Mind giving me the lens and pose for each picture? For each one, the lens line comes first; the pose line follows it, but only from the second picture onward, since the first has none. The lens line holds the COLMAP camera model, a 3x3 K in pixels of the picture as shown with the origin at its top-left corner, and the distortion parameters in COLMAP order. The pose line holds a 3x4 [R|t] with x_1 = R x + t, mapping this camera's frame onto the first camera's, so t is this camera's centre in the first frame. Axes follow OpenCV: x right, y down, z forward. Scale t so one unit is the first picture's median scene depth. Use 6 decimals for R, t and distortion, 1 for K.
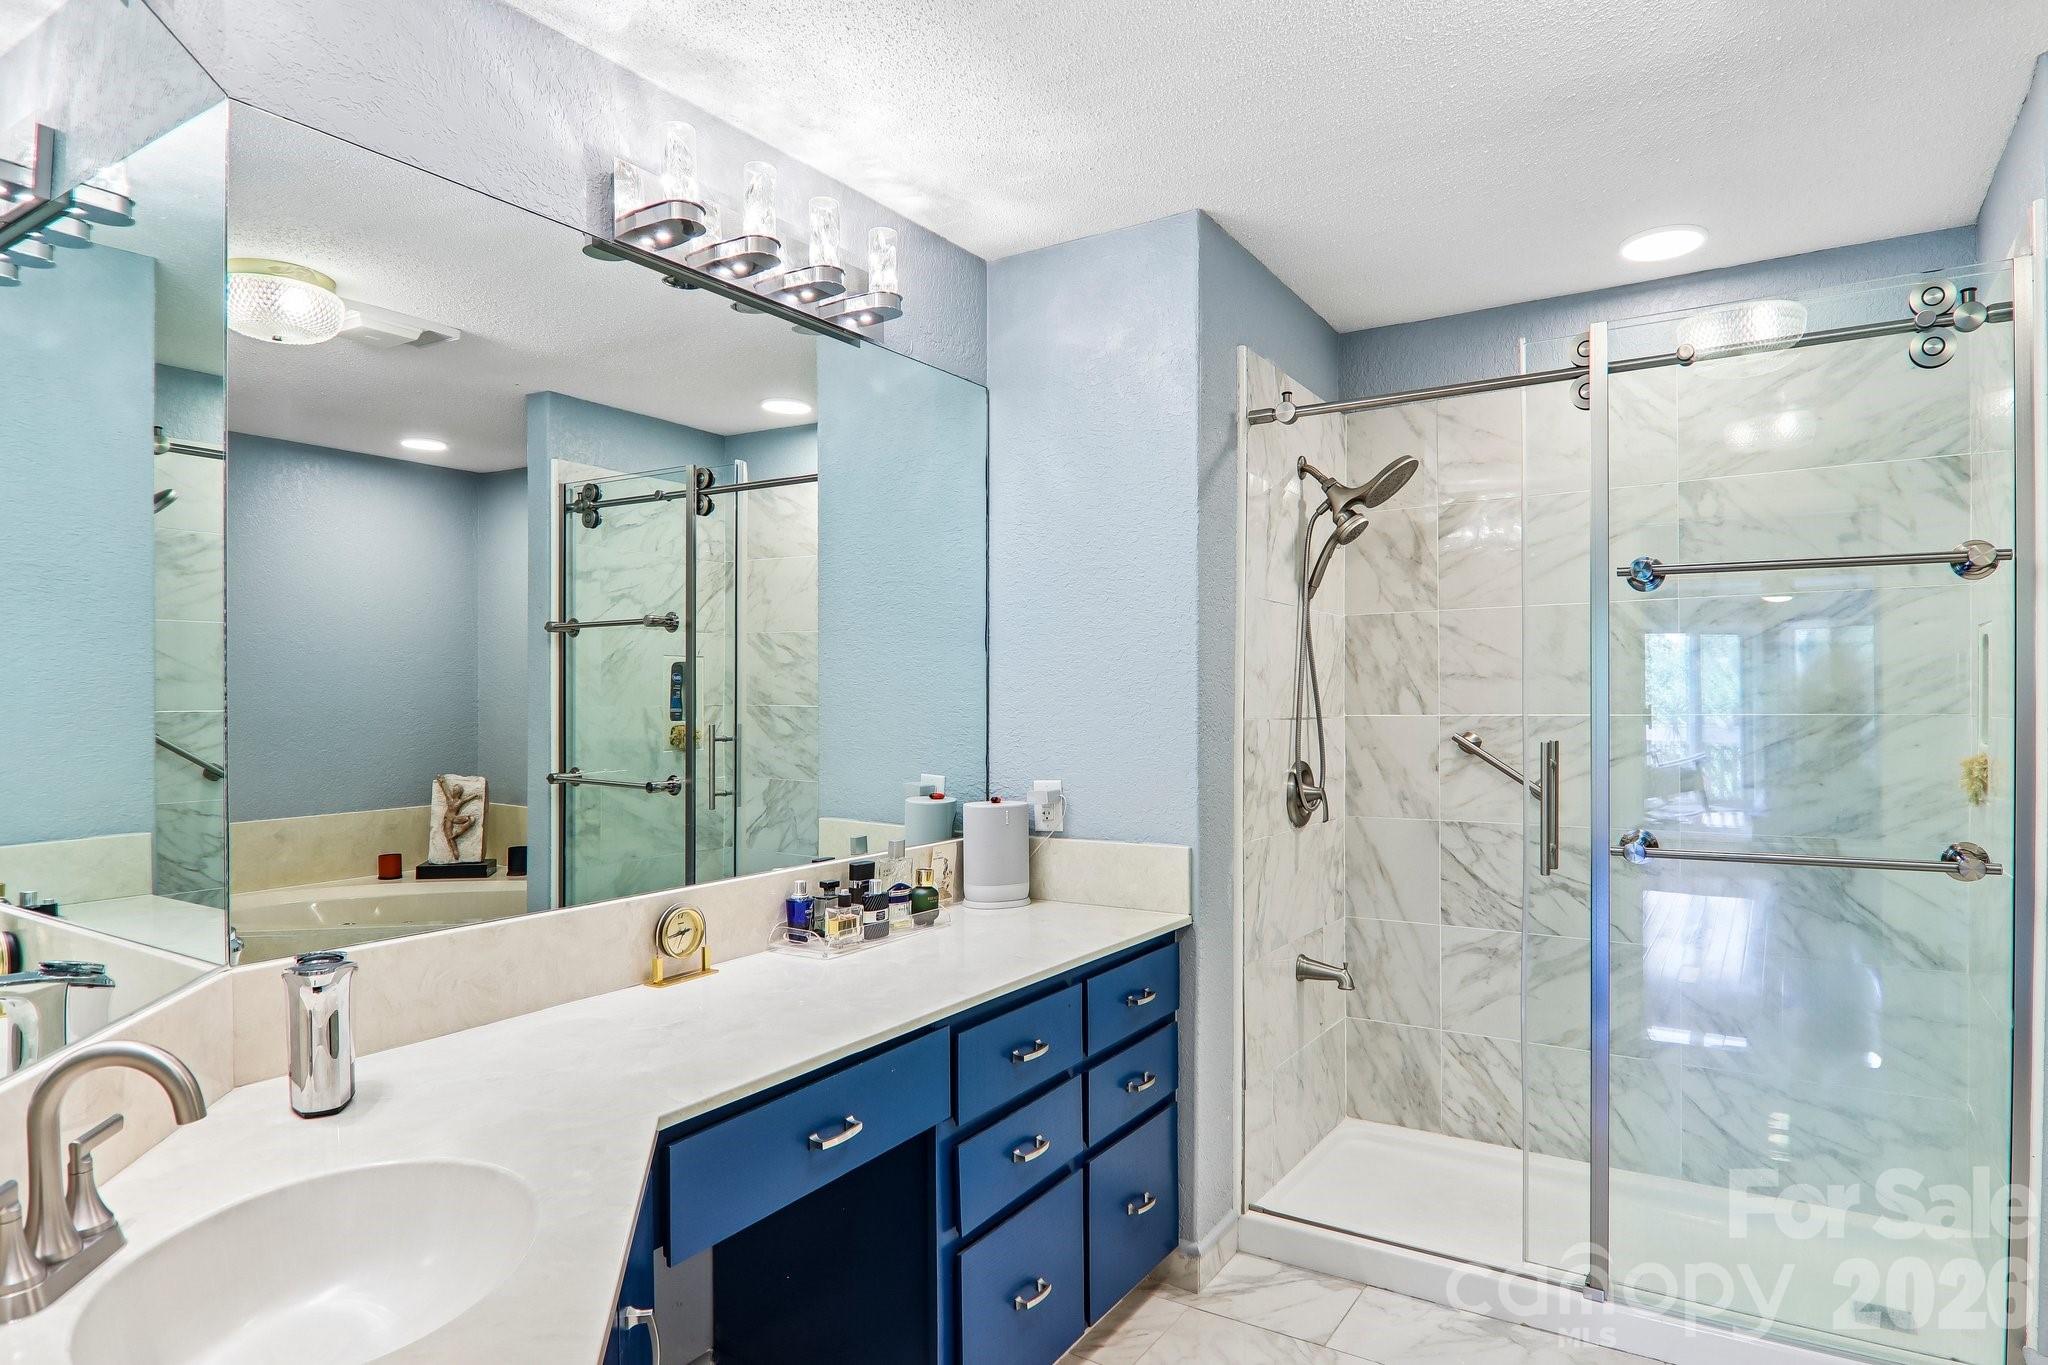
lens RADIAL K [[1161.9, 0, 1031.8], [0, 1161.9, 705.3], [0, 0, 1]] dist [0.006174, -0.021228]
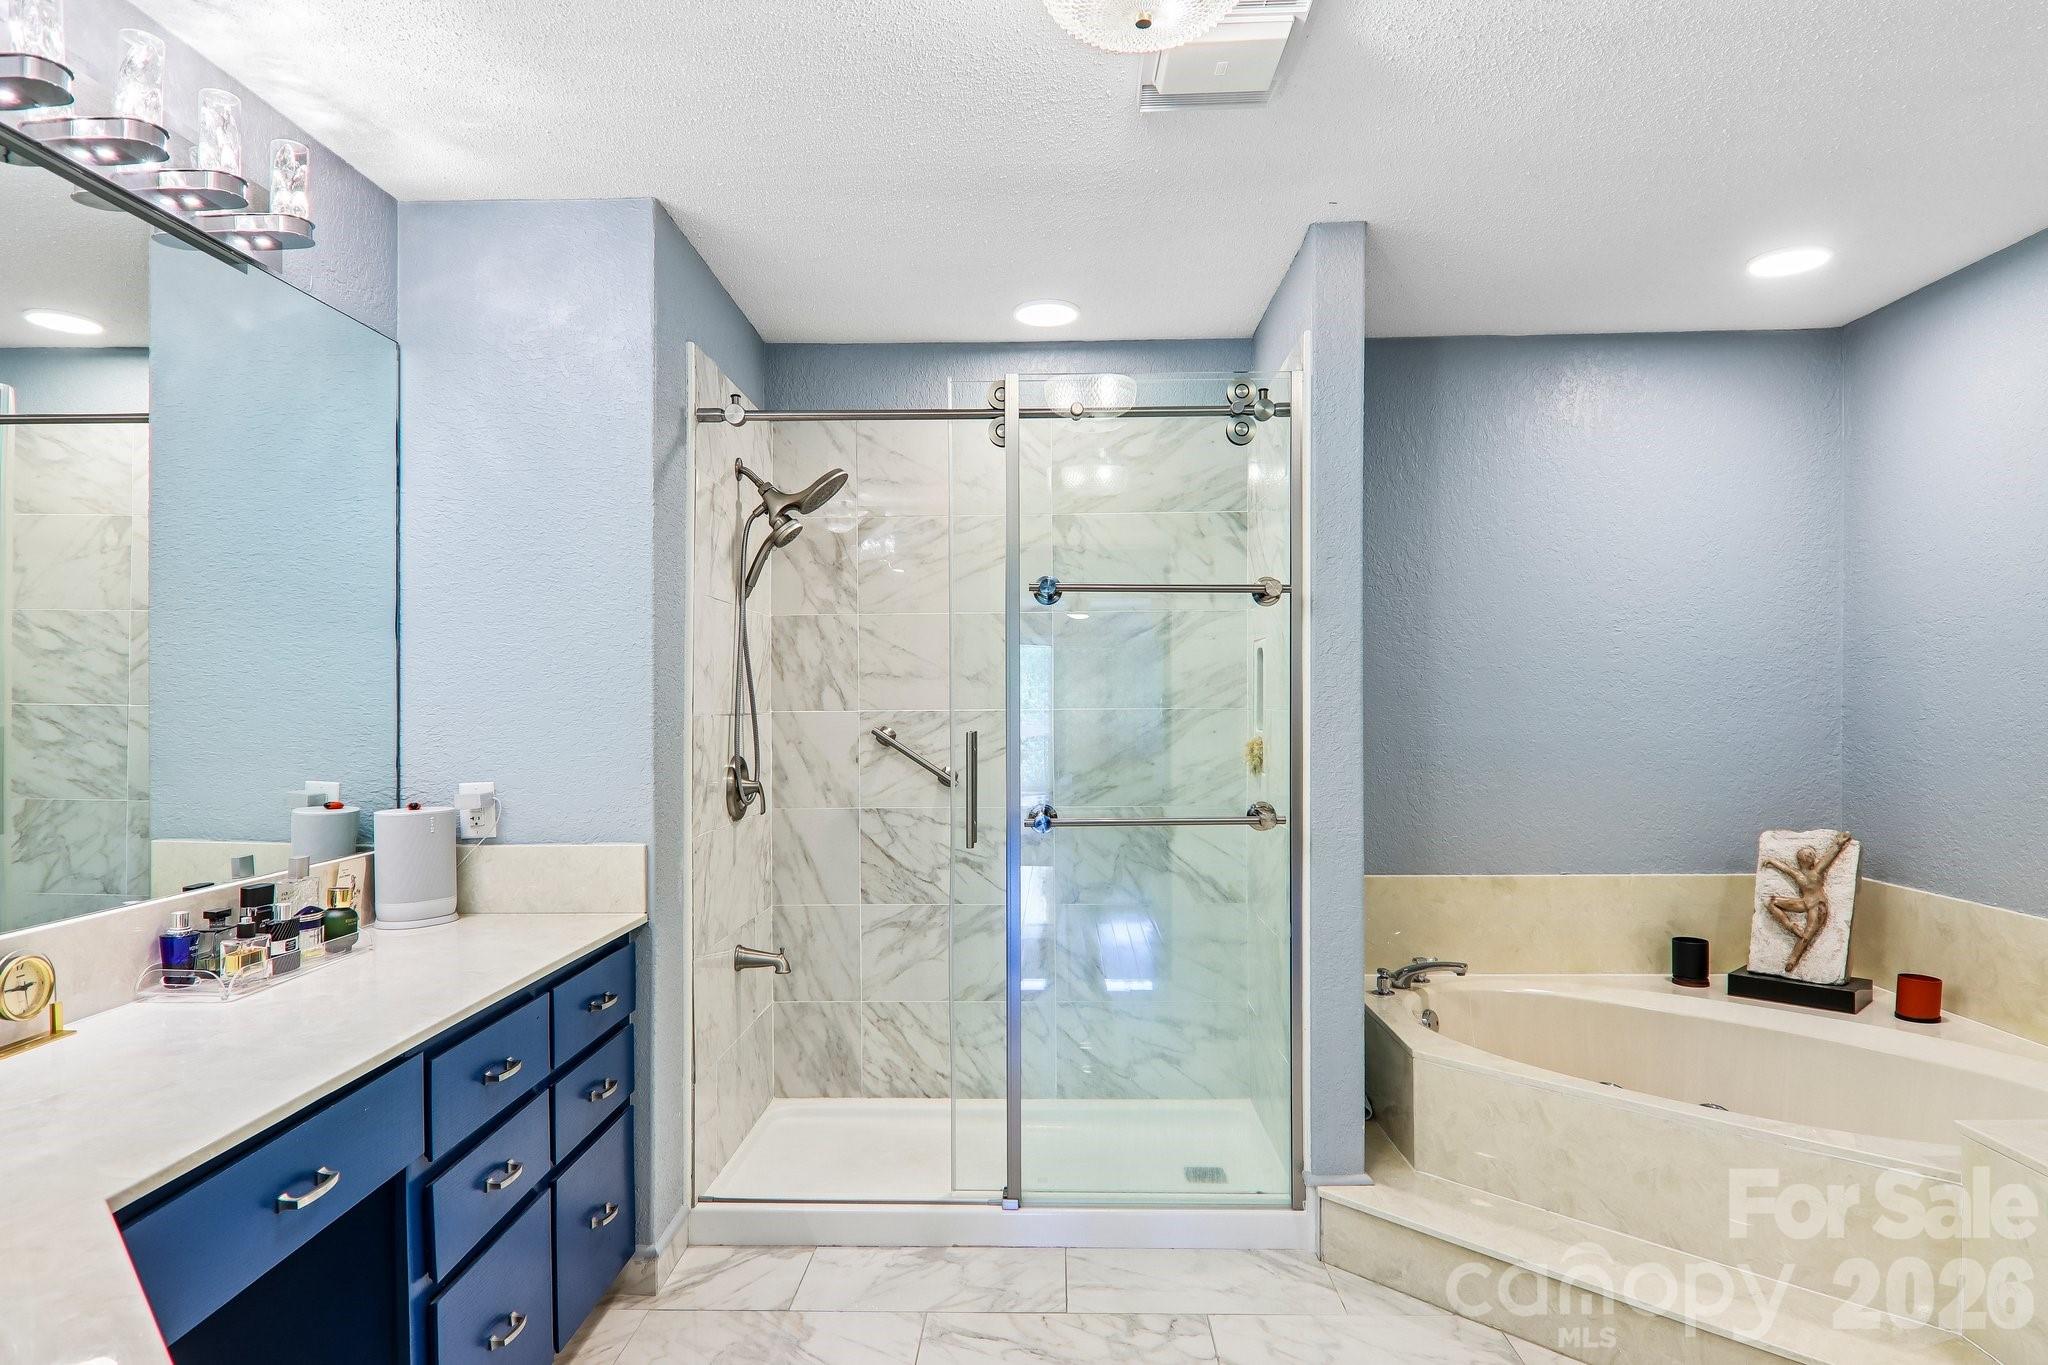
lens RADIAL K [[1161.9, 0, 1031.8], [0, 1161.9, 705.3], [0, 0, 1]] dist [0.006174, -0.021228]
pose [[0.852738, -0.000815, 0.522339, -0.096590], [0.002026, 0.999996, -0.001746, 0.006704], [-0.522336, 0.002547, 0.852736, -0.009545]]
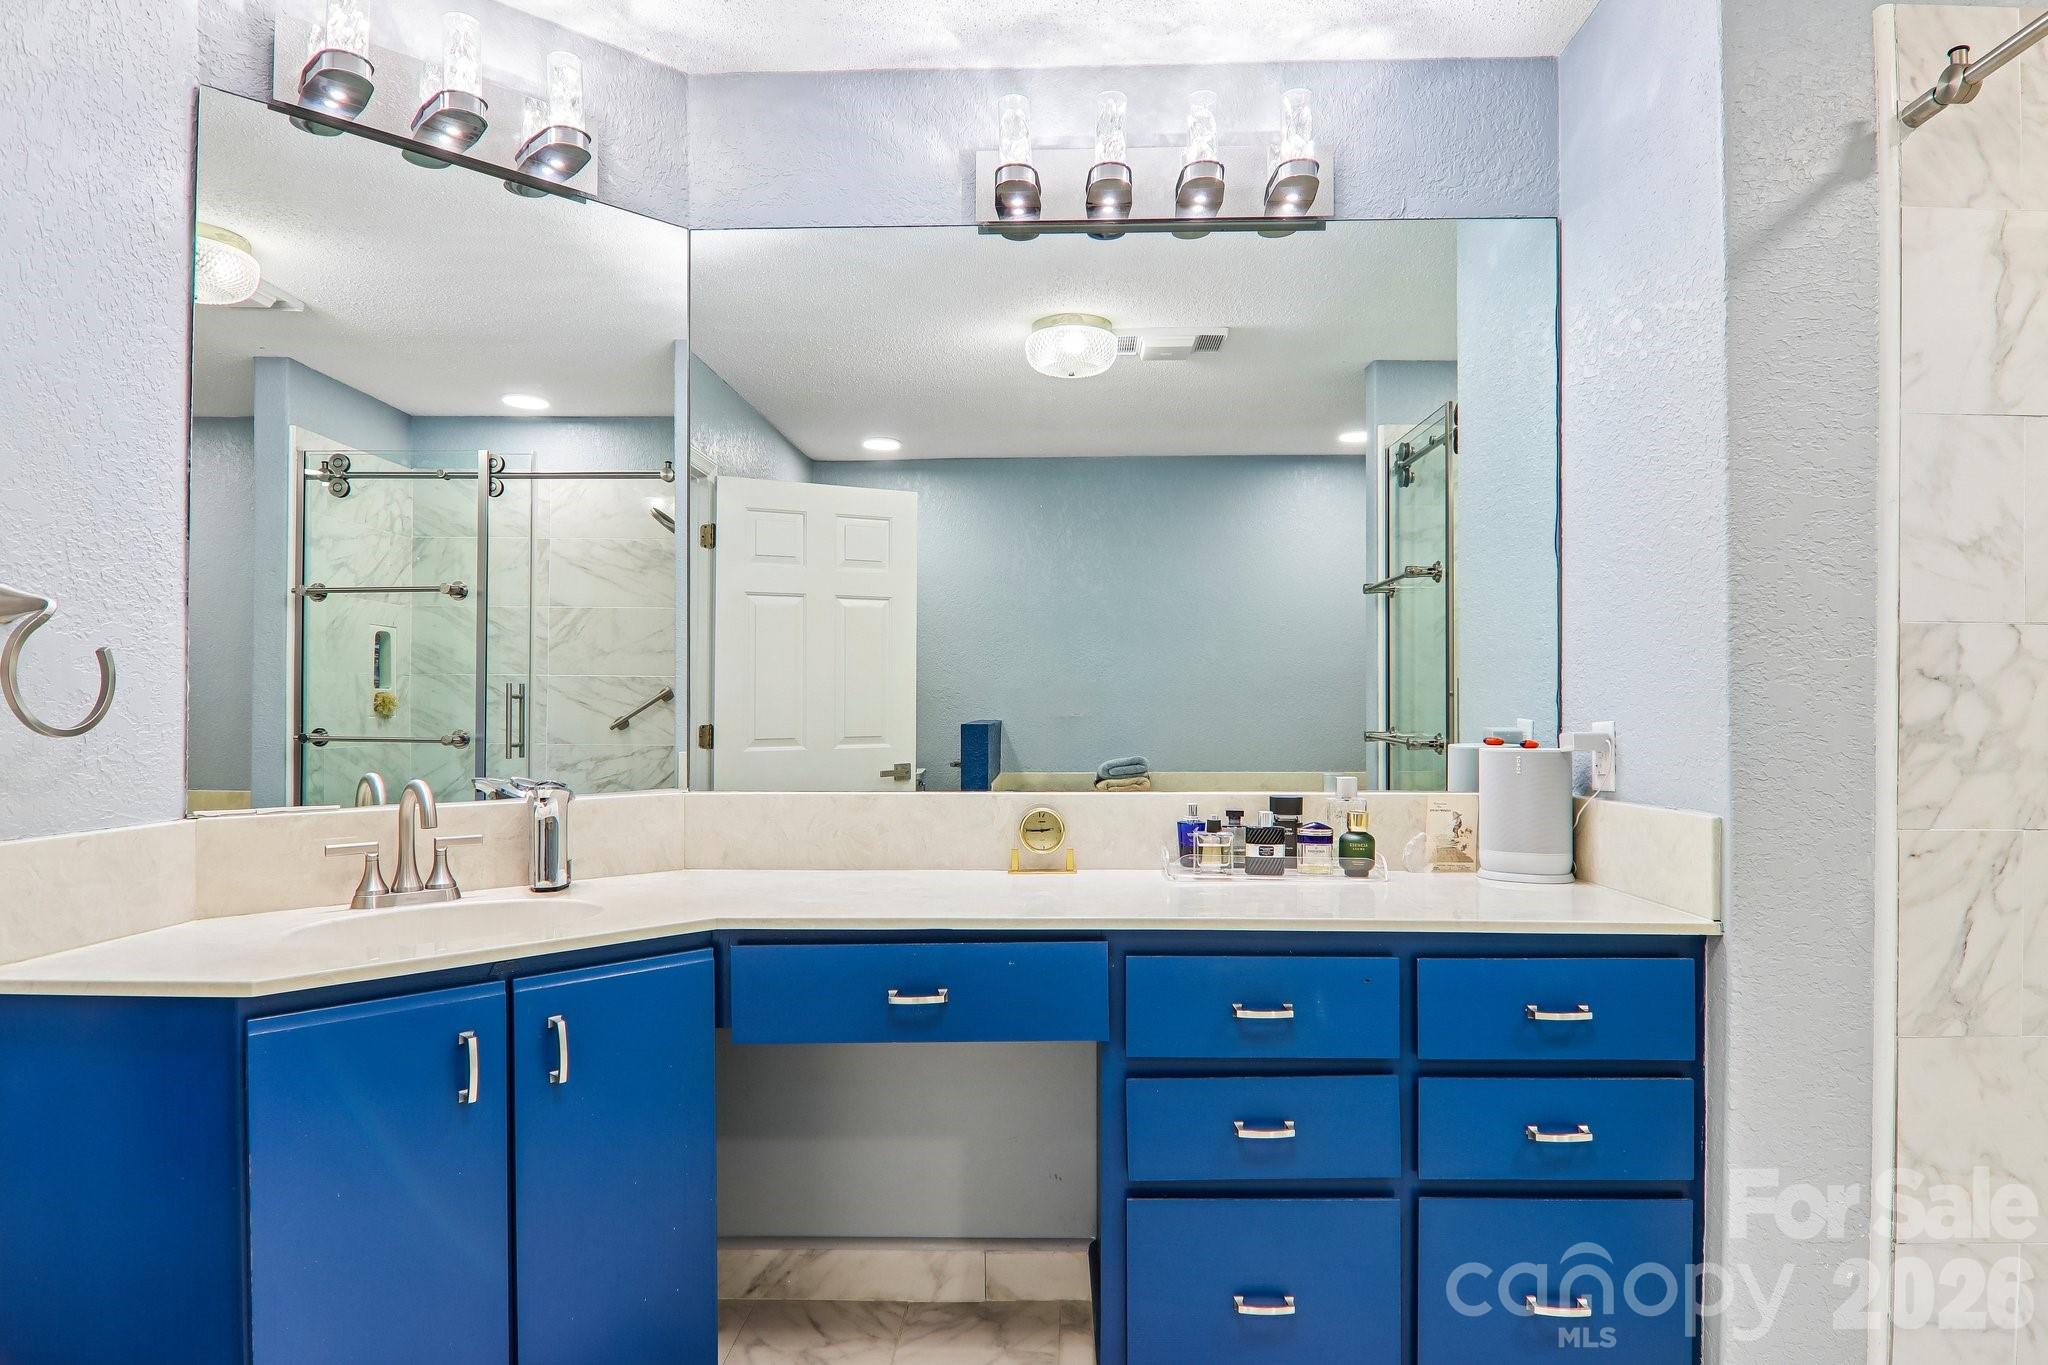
lens RADIAL K [[1161.9, 0, 1031.8], [0, 1161.9, 705.3], [0, 0, 1]] dist [0.006174, -0.021228]
pose [[0.518579, 0.000848, -0.855029, 0.481063], [-0.004947, 0.999986, -0.002009, 0.060815], [0.855016, 0.005271, 0.518575, 0.323882]]
